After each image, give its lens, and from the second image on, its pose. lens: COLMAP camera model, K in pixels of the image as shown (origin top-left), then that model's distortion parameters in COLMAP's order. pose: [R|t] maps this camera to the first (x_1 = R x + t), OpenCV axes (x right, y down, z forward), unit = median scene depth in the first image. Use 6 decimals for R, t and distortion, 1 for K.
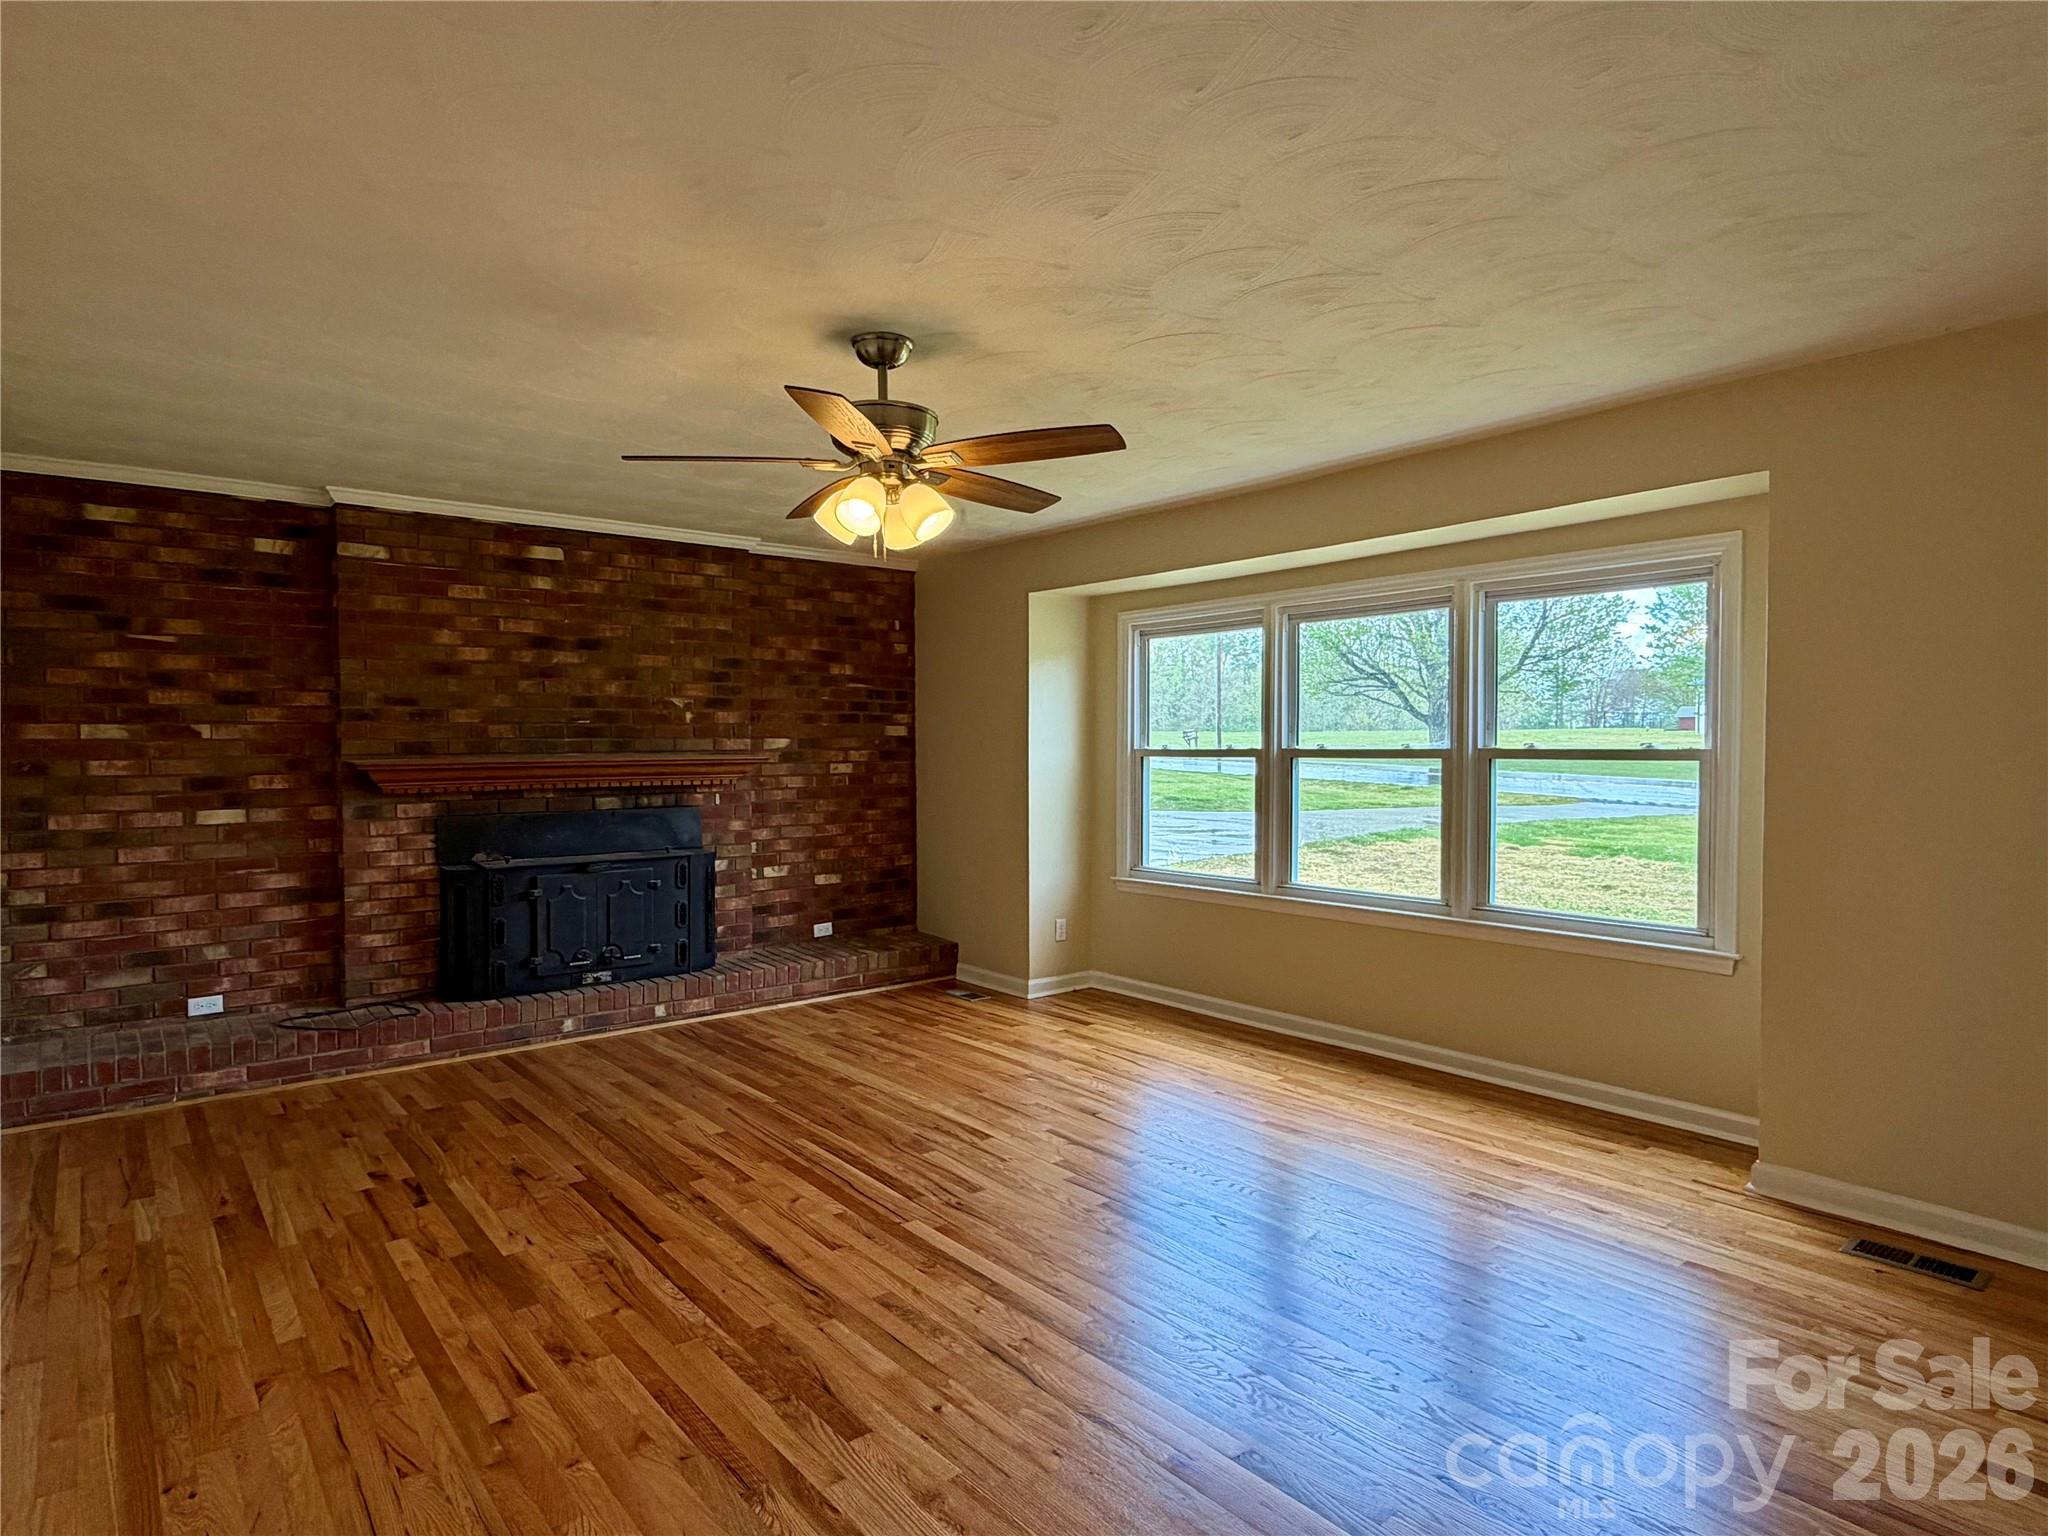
lens RADIAL K [[1141.2, 0, 1023.2], [0, 1141.2, 778.0], [0, 0, 1]] dist [0.005560, 0.001433]
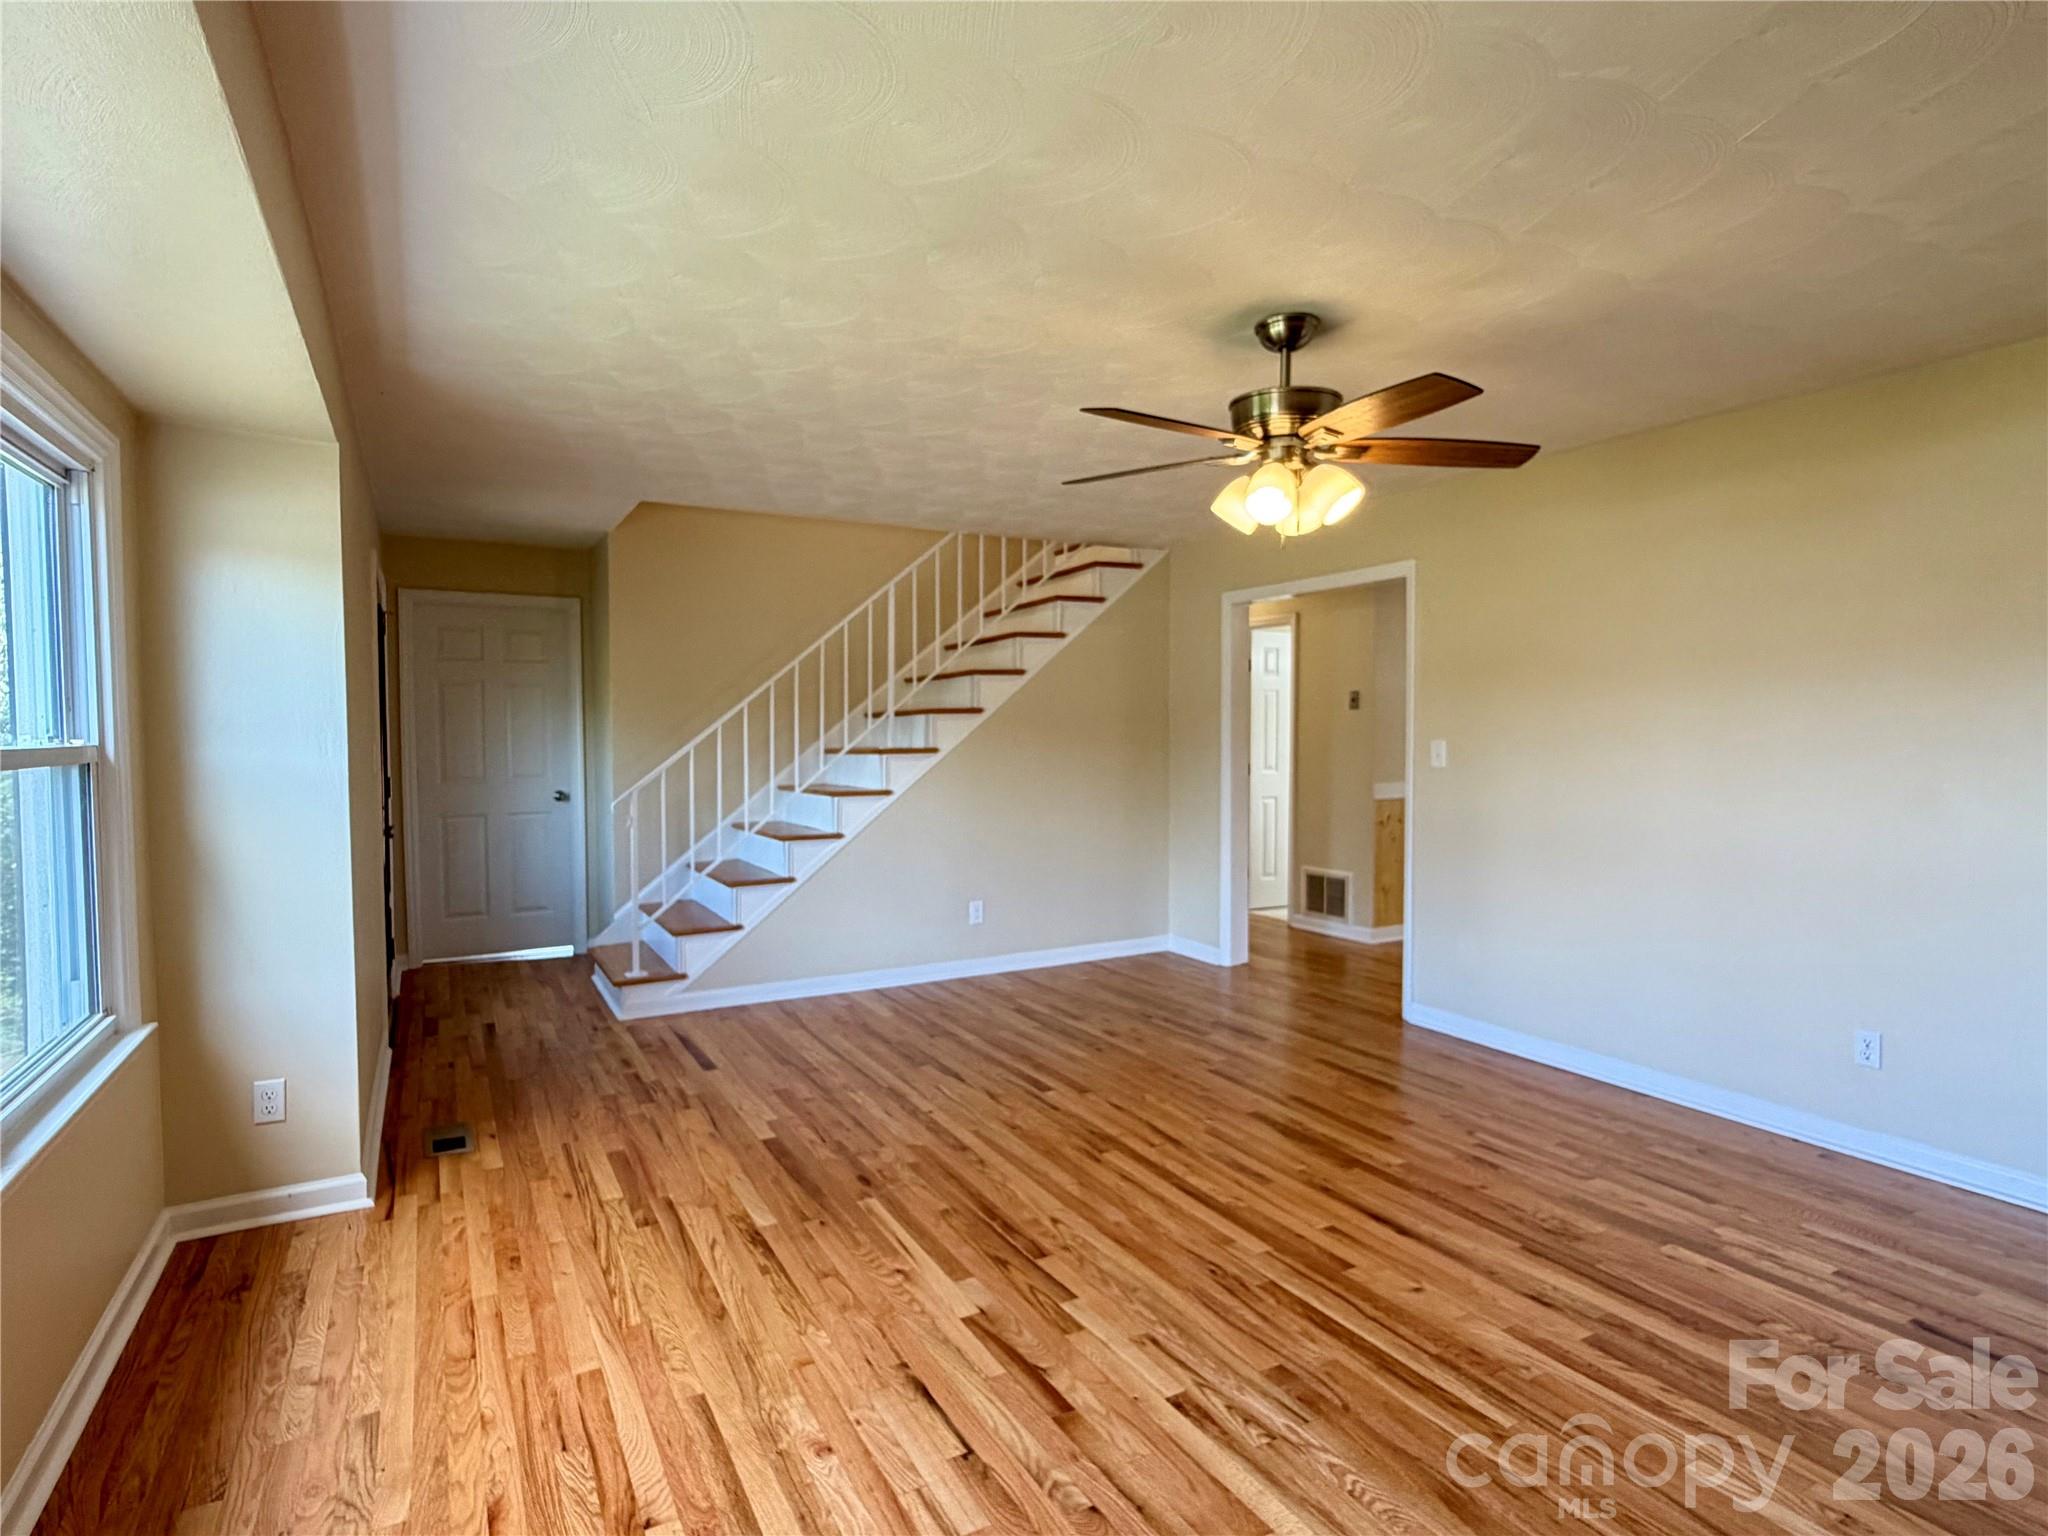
lens RADIAL K [[1086.8, 0, 1024.0], [0, 1086.8, 768.0], [0, 0, 1]] dist [0.000916, 0.000325]
pose [[-0.984377, 0.000073, 0.176076, -0.040044], [0.011505, 0.997890, 0.063905, -0.035363], [-0.175700, 0.064932, -0.982300, 1.182521]]
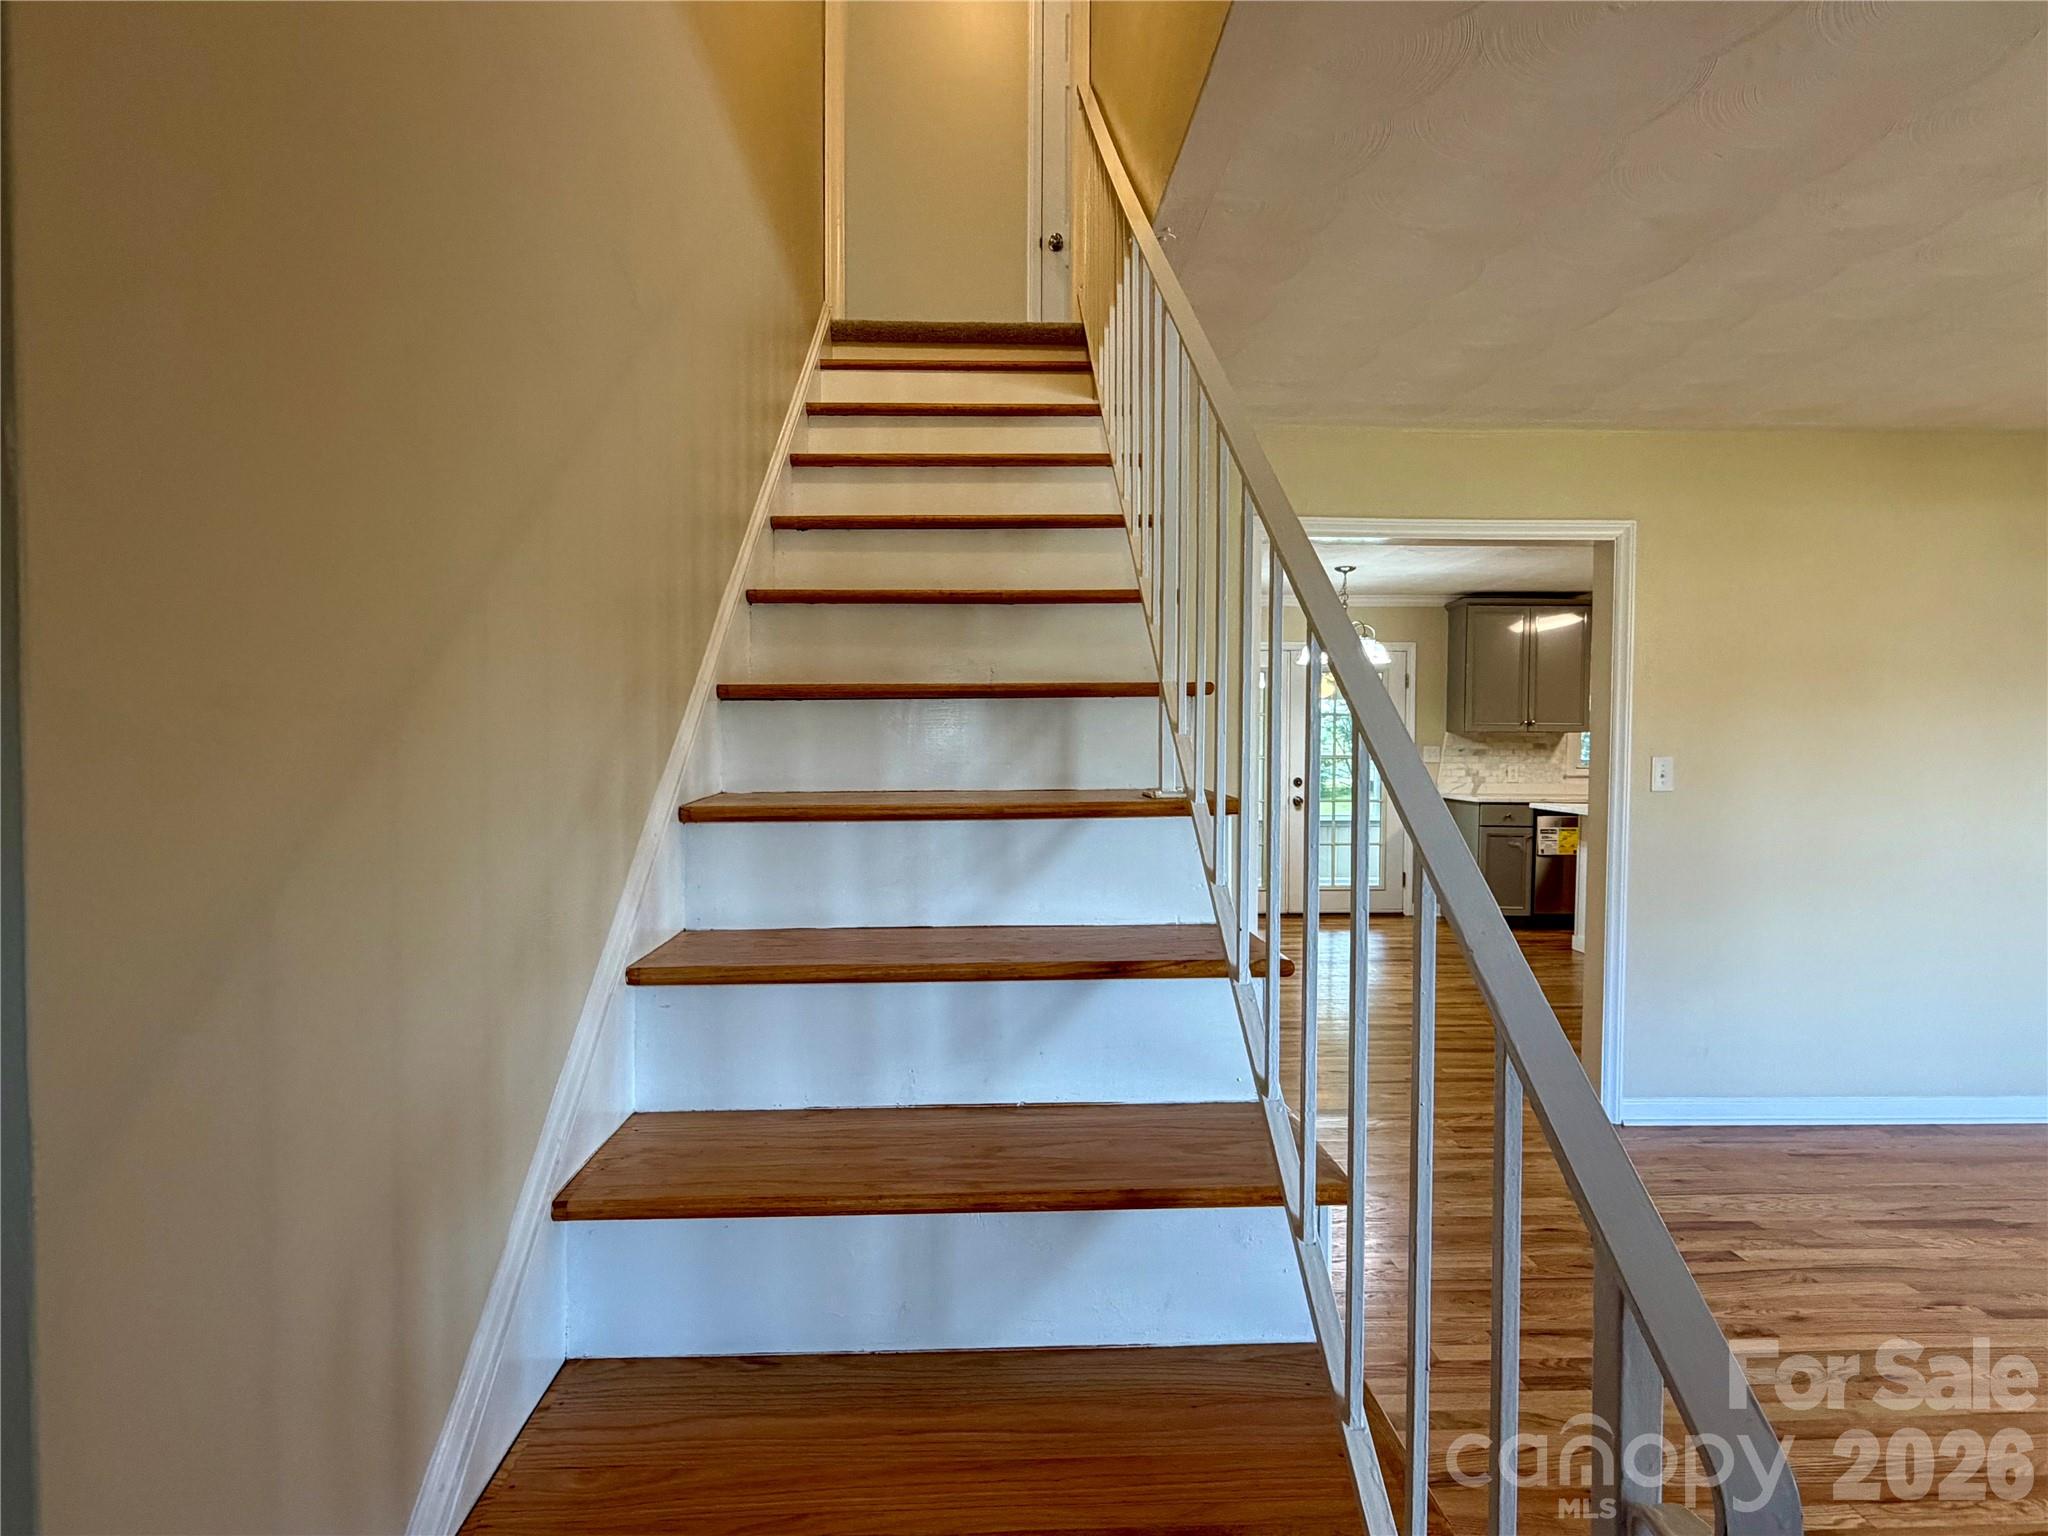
lens RADIAL K [[1062.0, 0, 1024.0], [0, 1062.0, 768.0], [0, 0, 1]] dist [-0.000634, -0.000325]
pose [[-0.602321, 0.020793, -0.797983, 0.608687], [-0.026569, 0.998585, 0.046075, -0.008634], [0.797812, 0.048954, -0.600916, 0.283023]]
